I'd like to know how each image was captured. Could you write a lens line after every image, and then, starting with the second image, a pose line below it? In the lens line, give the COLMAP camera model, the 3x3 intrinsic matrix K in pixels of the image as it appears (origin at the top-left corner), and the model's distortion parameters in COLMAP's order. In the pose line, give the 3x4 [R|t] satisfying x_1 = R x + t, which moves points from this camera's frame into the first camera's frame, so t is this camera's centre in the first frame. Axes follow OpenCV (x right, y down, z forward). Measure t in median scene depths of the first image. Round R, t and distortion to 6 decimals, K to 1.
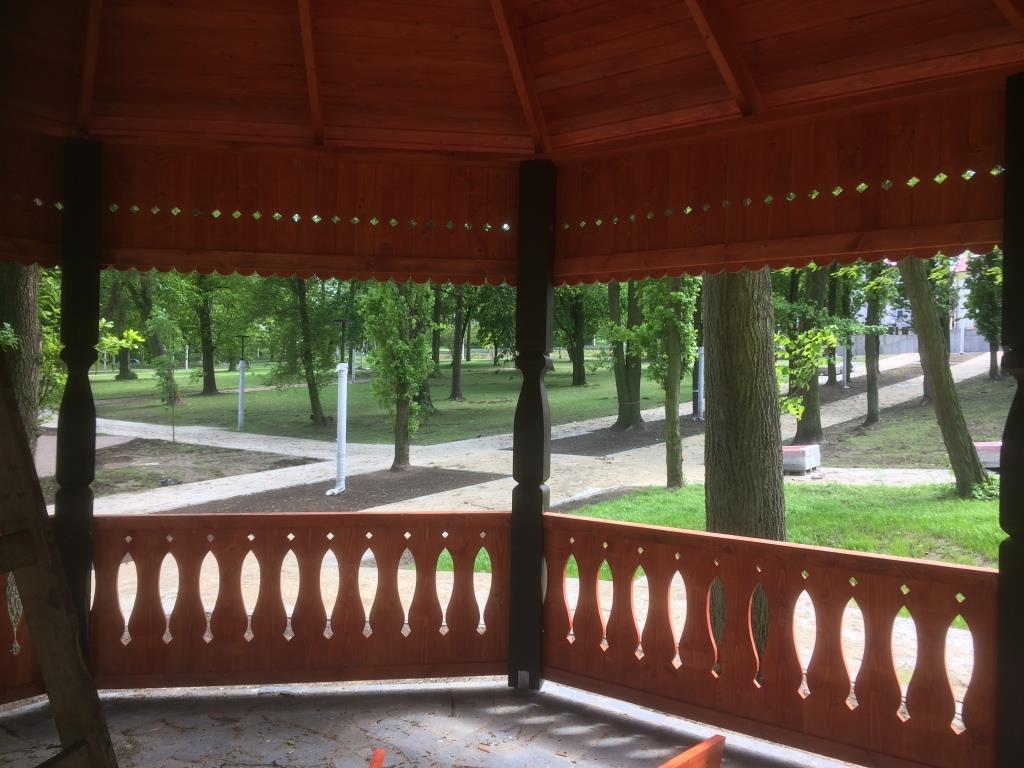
lens RADIAL K [[874.3, 0, 506.9], [0, 874.3, 384.7], [0, 0, 1]] dist [0.081167, -0.100429]
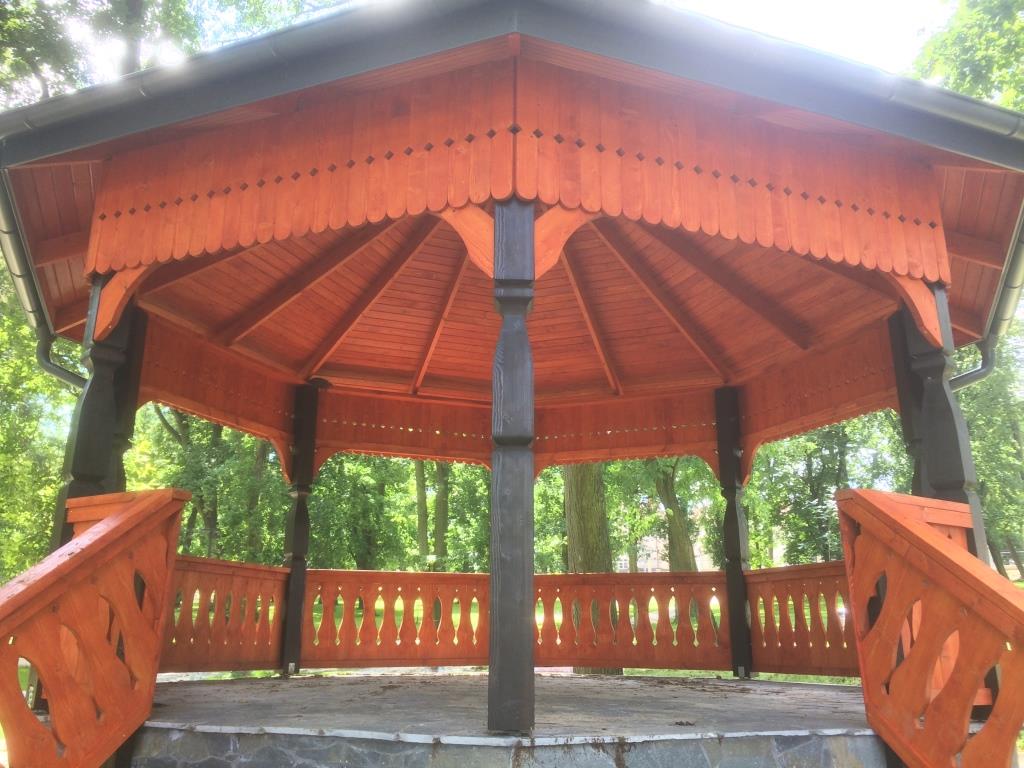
lens RADIAL K [[874.3, 0, 506.9], [0, 874.3, 384.7], [0, 0, 1]] dist [0.081167, -0.100429]
pose [[0.964623, 0.065524, 0.255359, -0.542608], [0.007710, 0.961195, -0.275764, 0.276563], [-0.263519, 0.267977, 0.926686, -0.974466]]
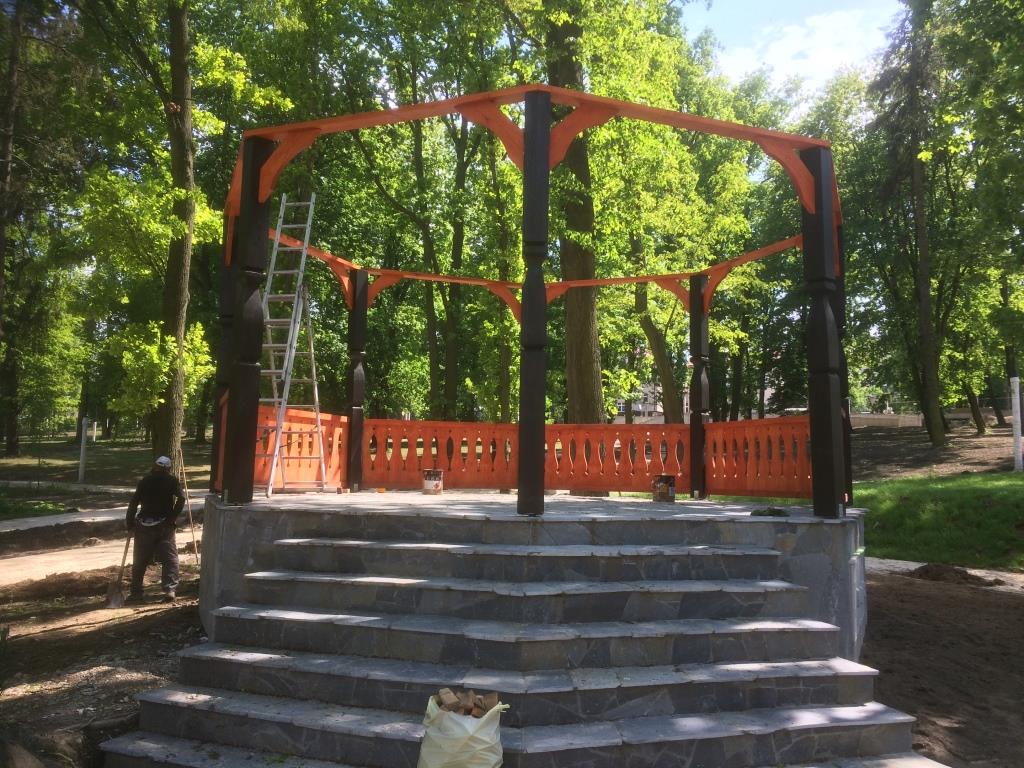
lens RADIAL K [[872.4, 0, 511.4], [0, 872.4, 386.2], [0, 0, 1]] dist [0.080470, -0.104762]
pose [[0.963831, 0.029850, 0.264836, -0.696214], [-0.003719, 0.995118, -0.098625, 0.291712], [-0.266487, 0.094073, 0.959237, -1.430141]]
